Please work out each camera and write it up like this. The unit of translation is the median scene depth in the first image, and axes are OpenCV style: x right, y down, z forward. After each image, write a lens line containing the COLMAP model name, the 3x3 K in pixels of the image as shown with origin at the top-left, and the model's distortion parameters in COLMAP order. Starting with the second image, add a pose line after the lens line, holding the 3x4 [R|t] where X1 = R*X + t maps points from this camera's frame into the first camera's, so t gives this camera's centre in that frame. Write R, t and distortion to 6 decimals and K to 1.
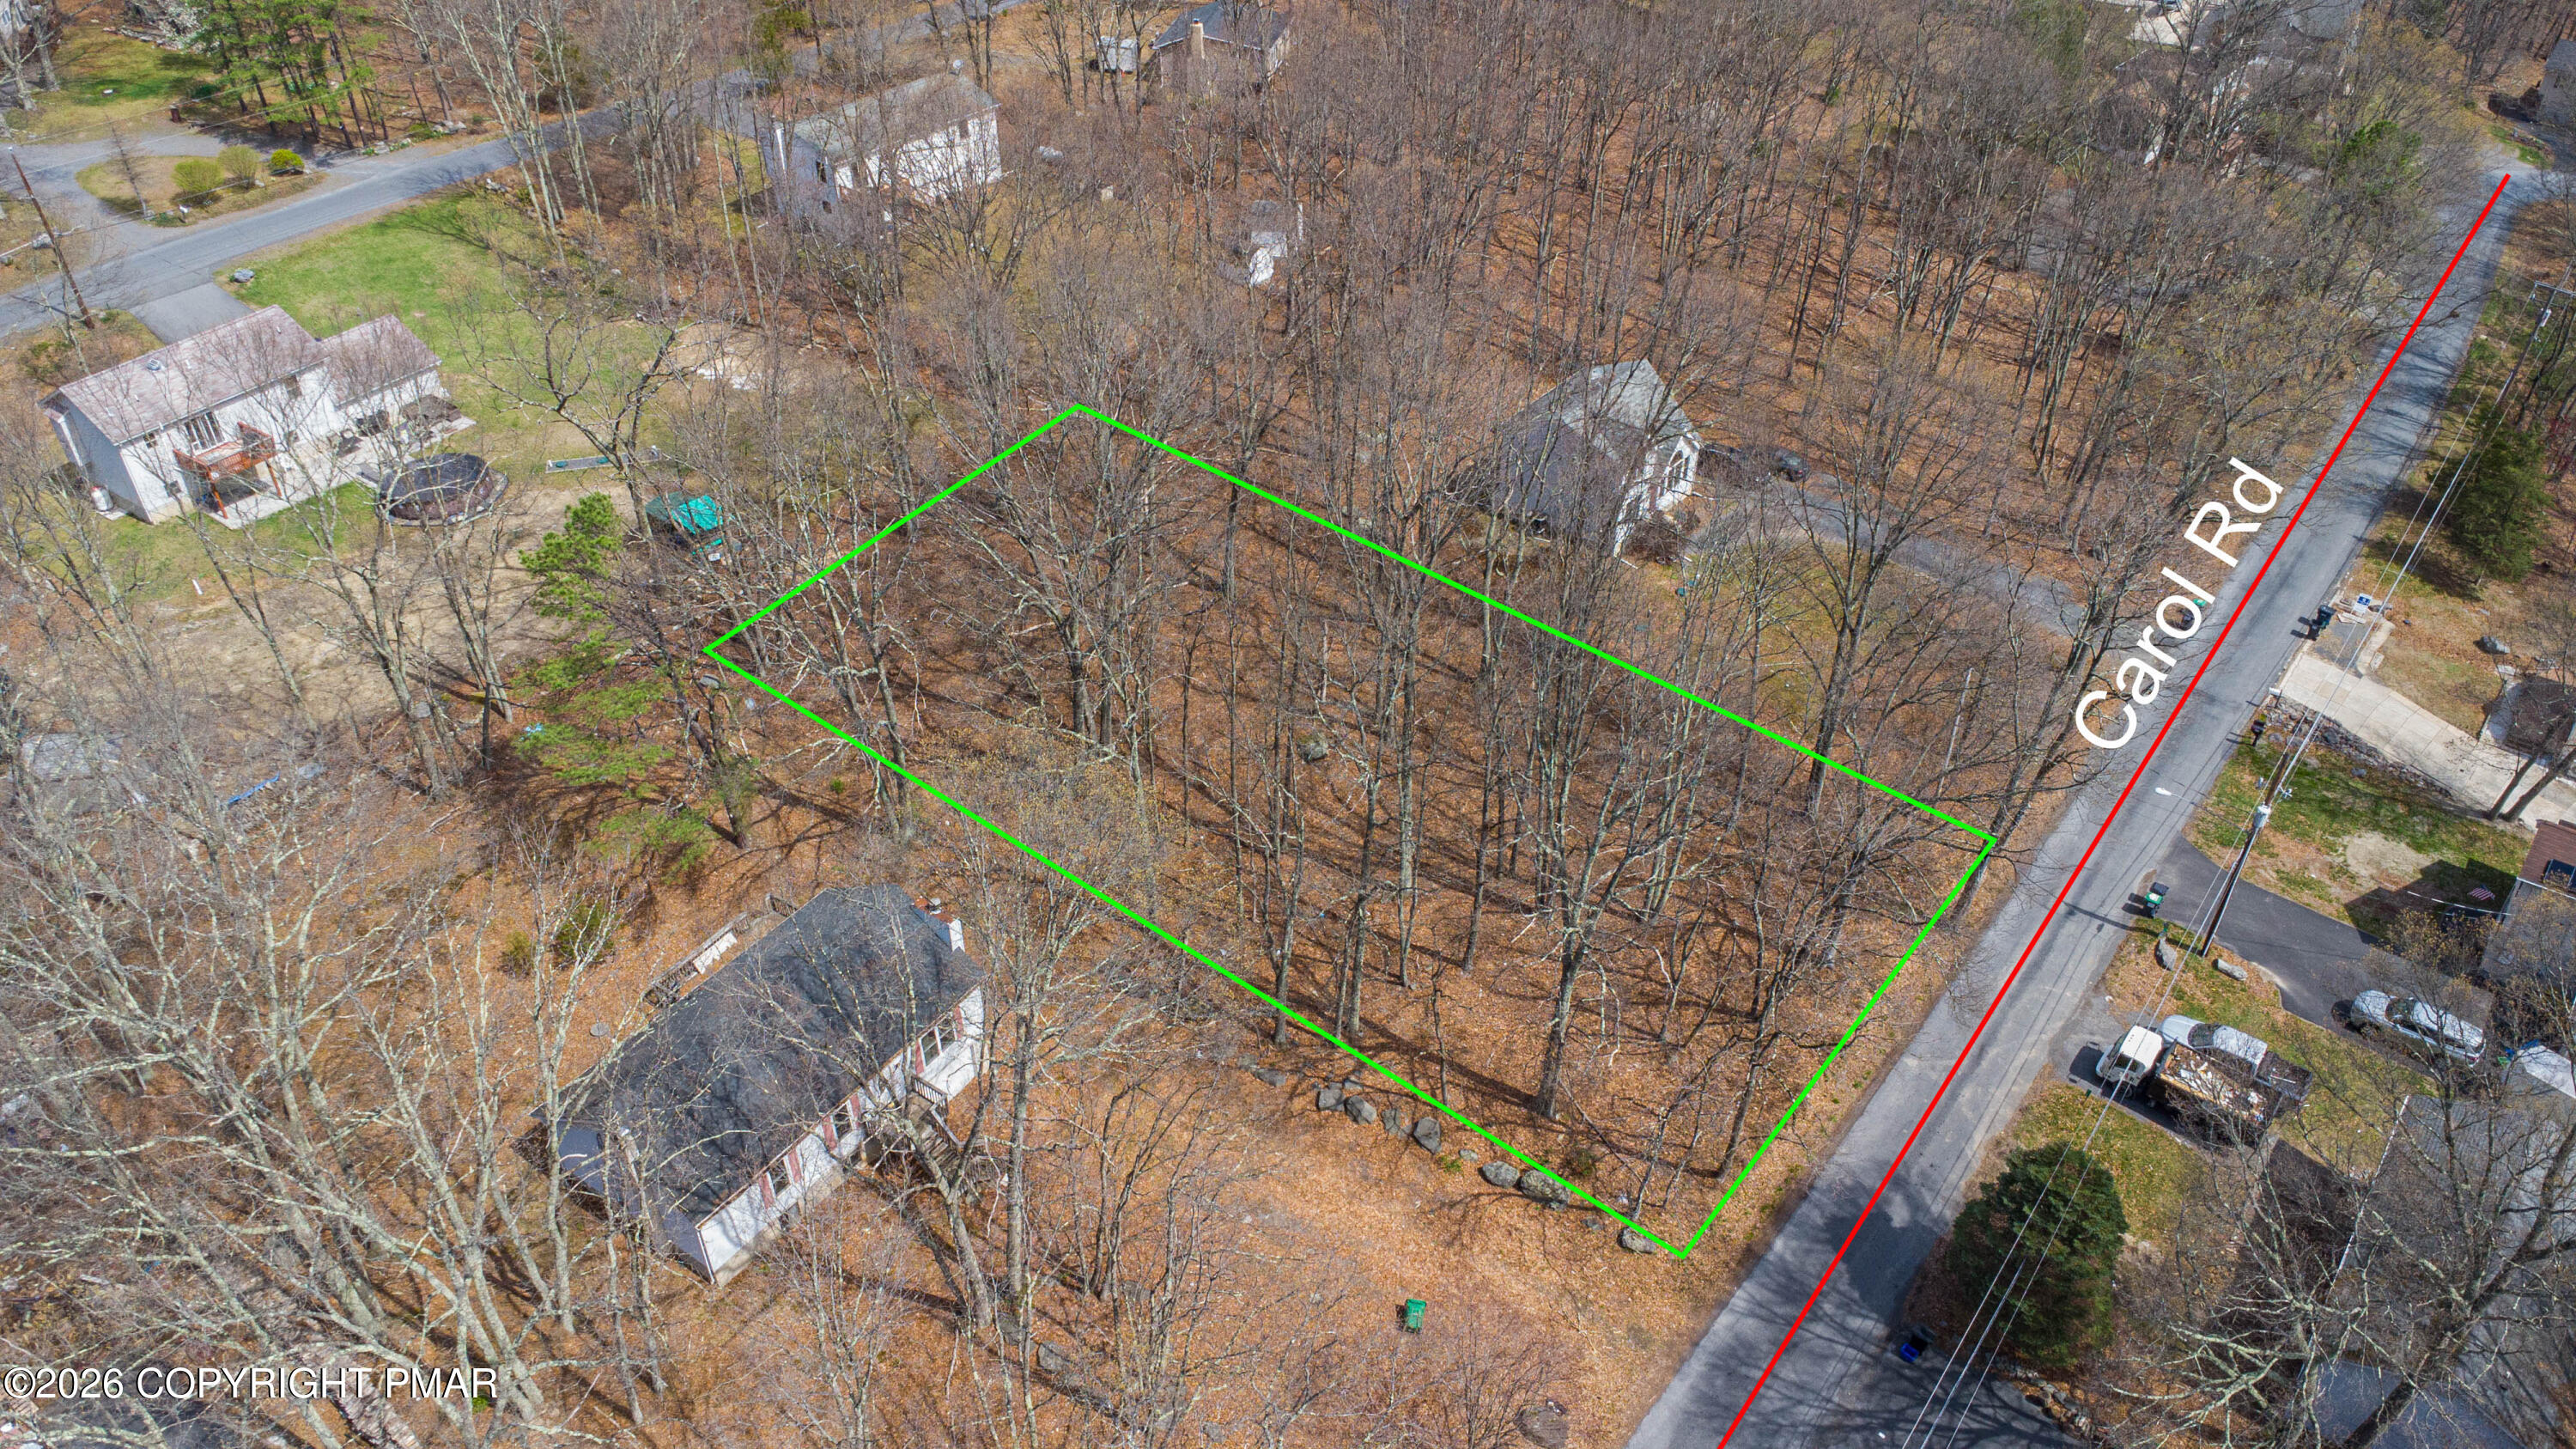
lens RADIAL K [[1885.8, 0, 1288.0], [0, 1885.8, 724.5], [0, 0, 1]] dist [0.028519, -0.044393]
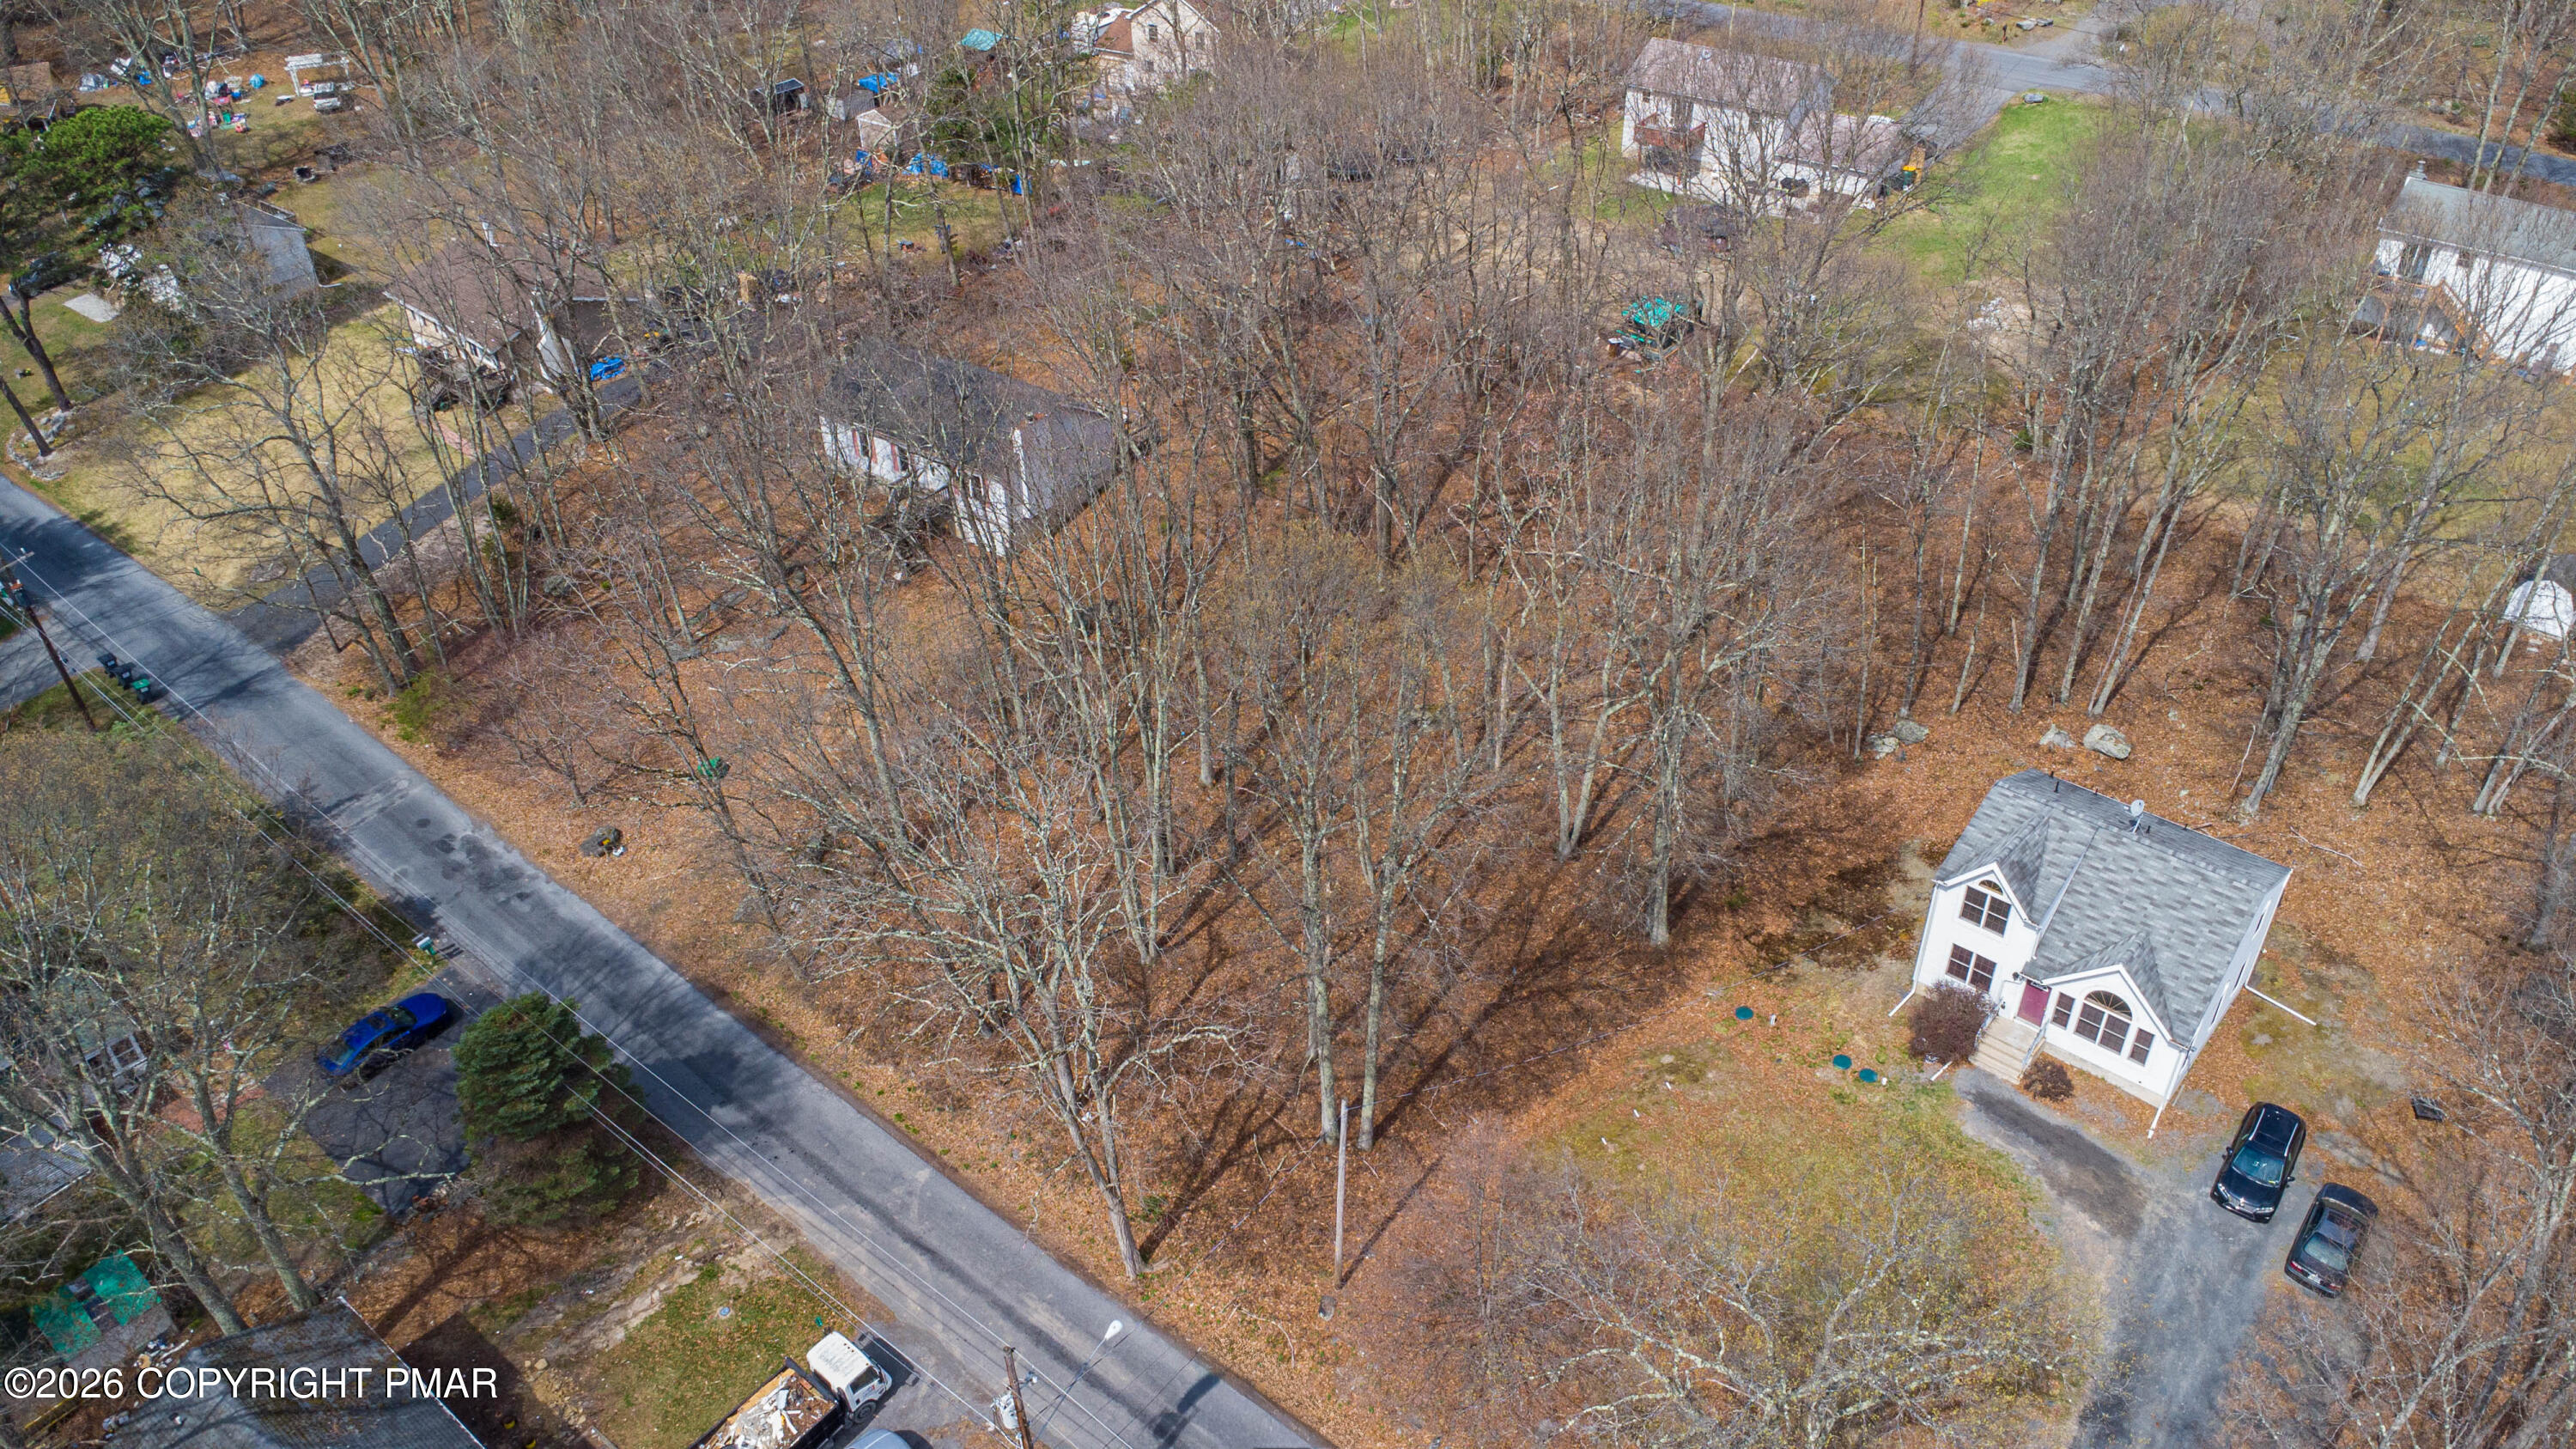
lens RADIAL K [[1862.1, 0, 1288.0], [0, 1862.1, 724.5], [0, 0, 1]] dist [0.047379, -0.068183]
pose [[-0.043660, 0.591603, -0.805046, 0.938336], [-0.584695, 0.638264, 0.500750, -0.503299], [0.810077, 0.492569, 0.318041, 0.808844]]
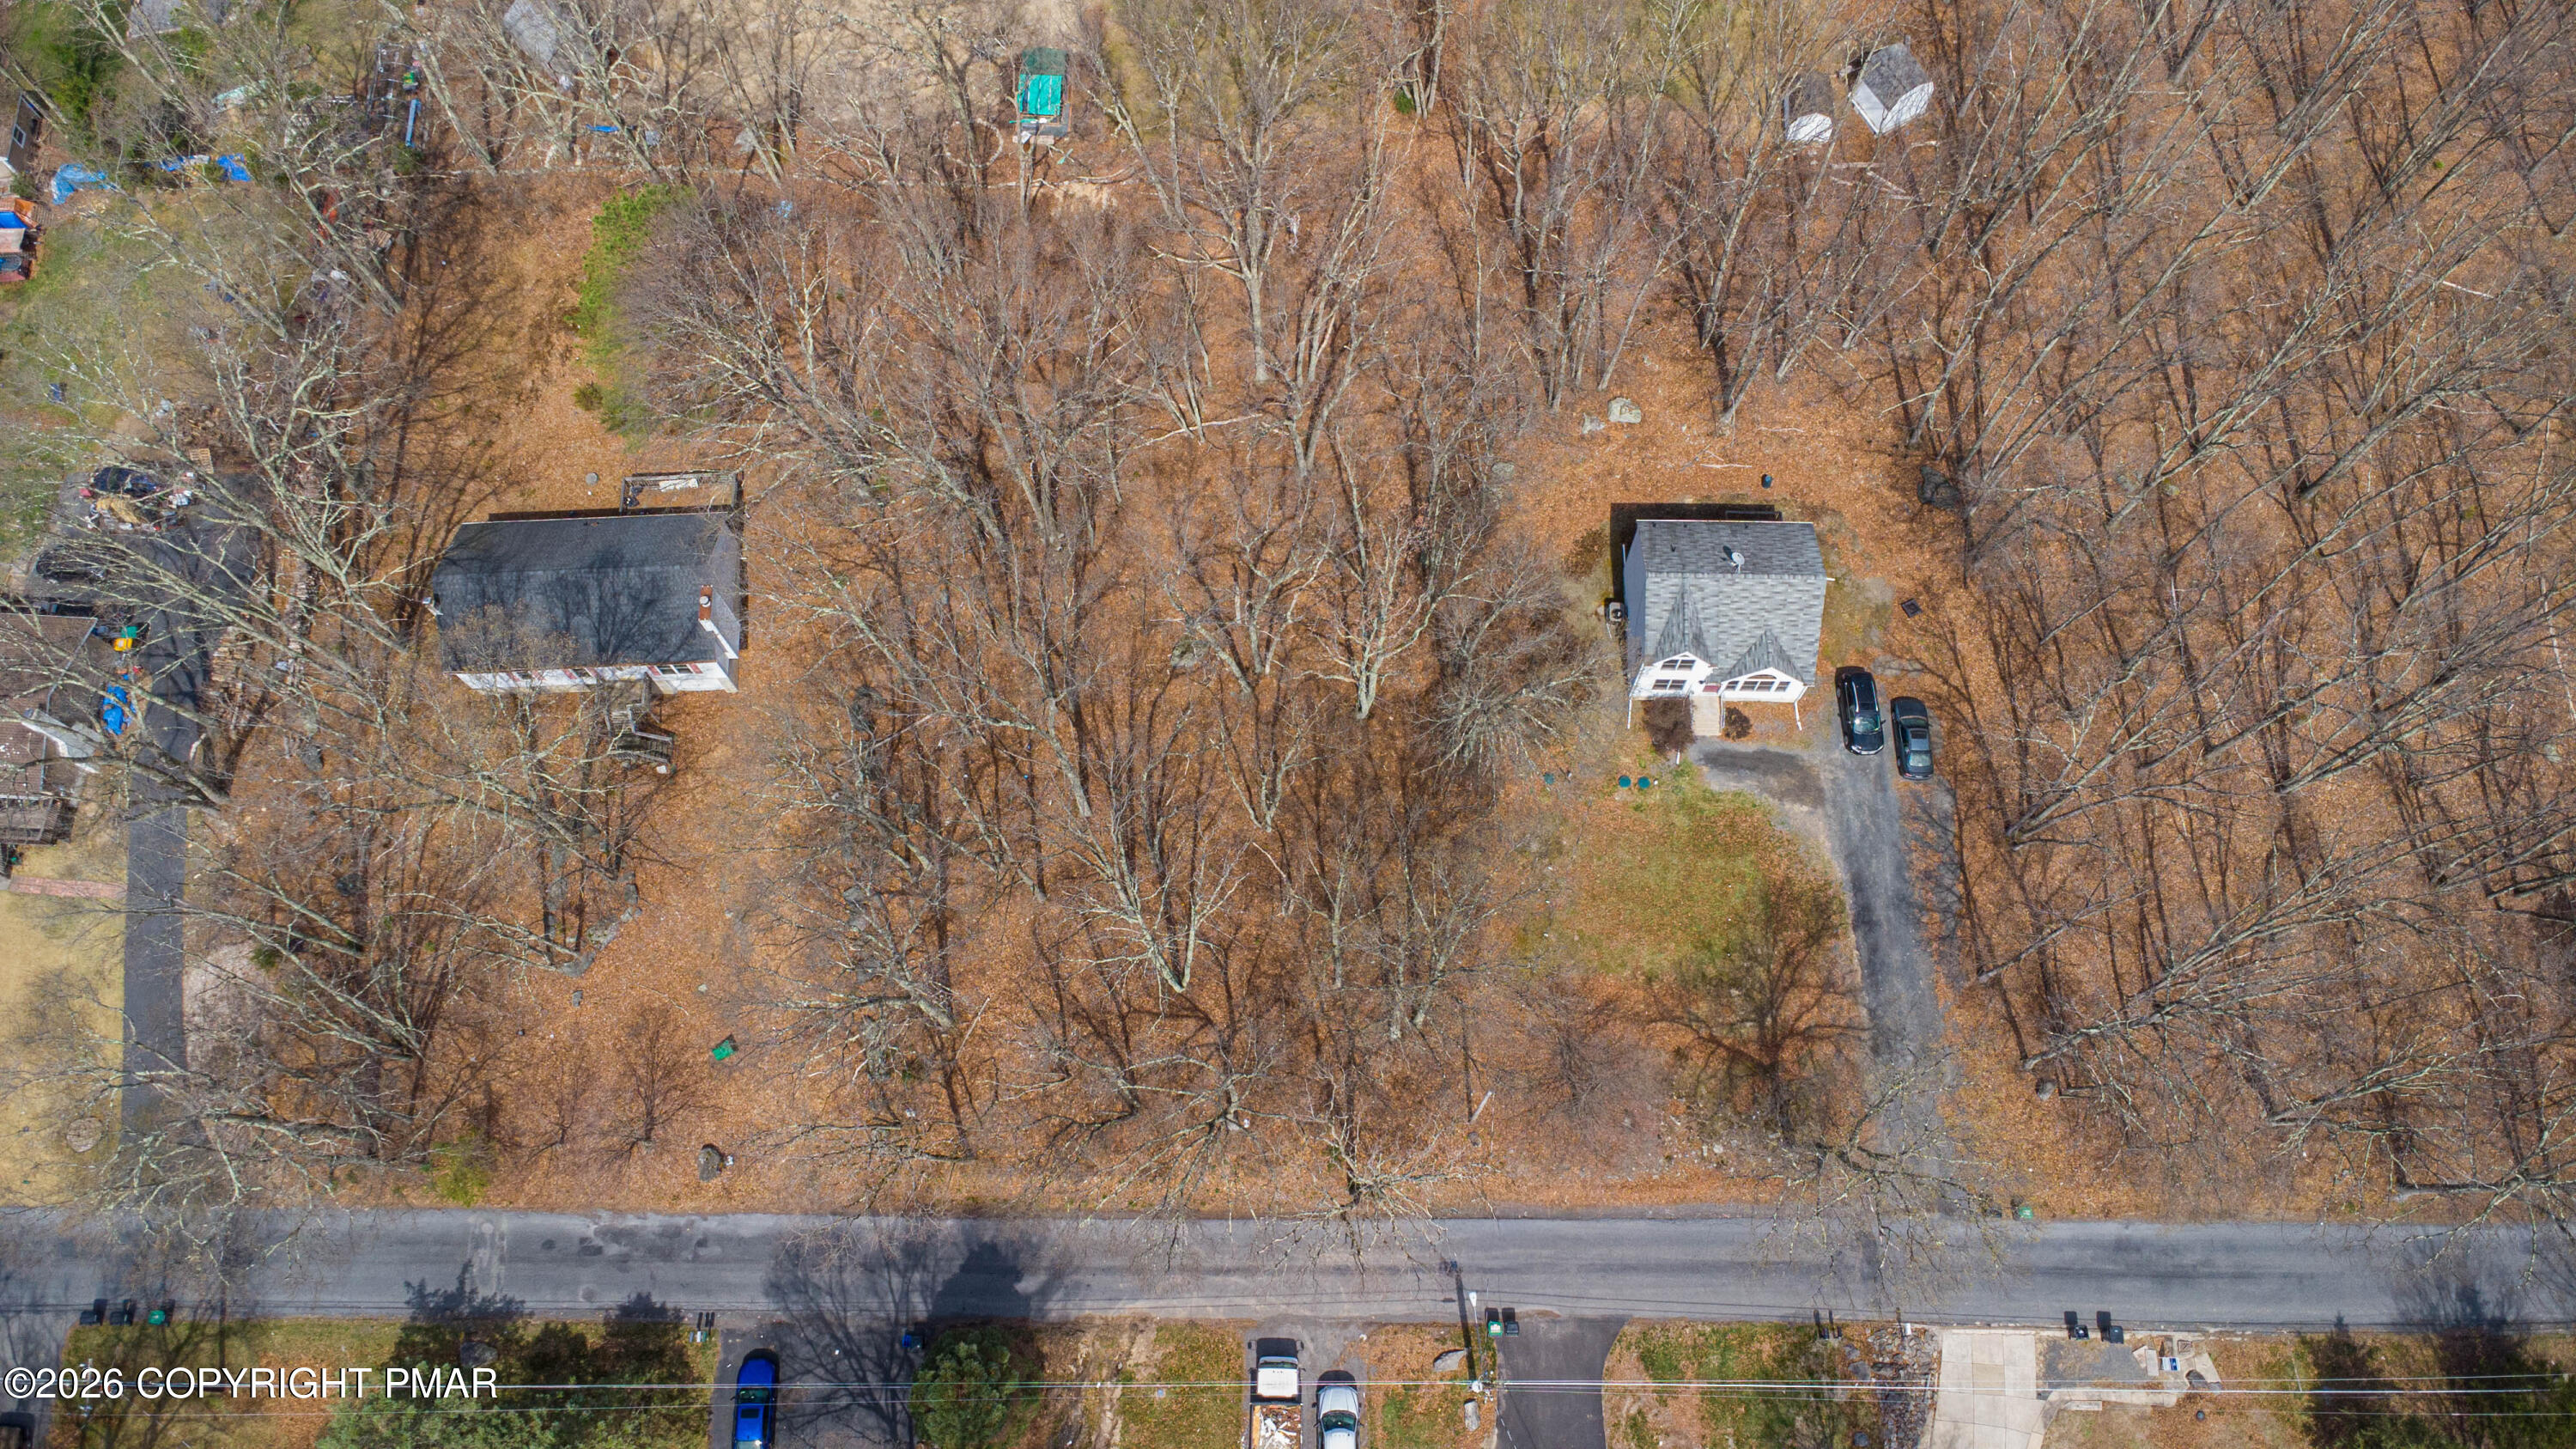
lens RADIAL K [[1885.8, 0, 1288.0], [0, 1885.8, 724.5], [0, 0, 1]] dist [0.028519, -0.044393]
pose [[0.605347, 0.745081, -0.280017, 0.498025], [-0.479448, 0.622138, 0.618930, -0.865032], [0.635362, -0.240414, 0.733837, 0.234633]]
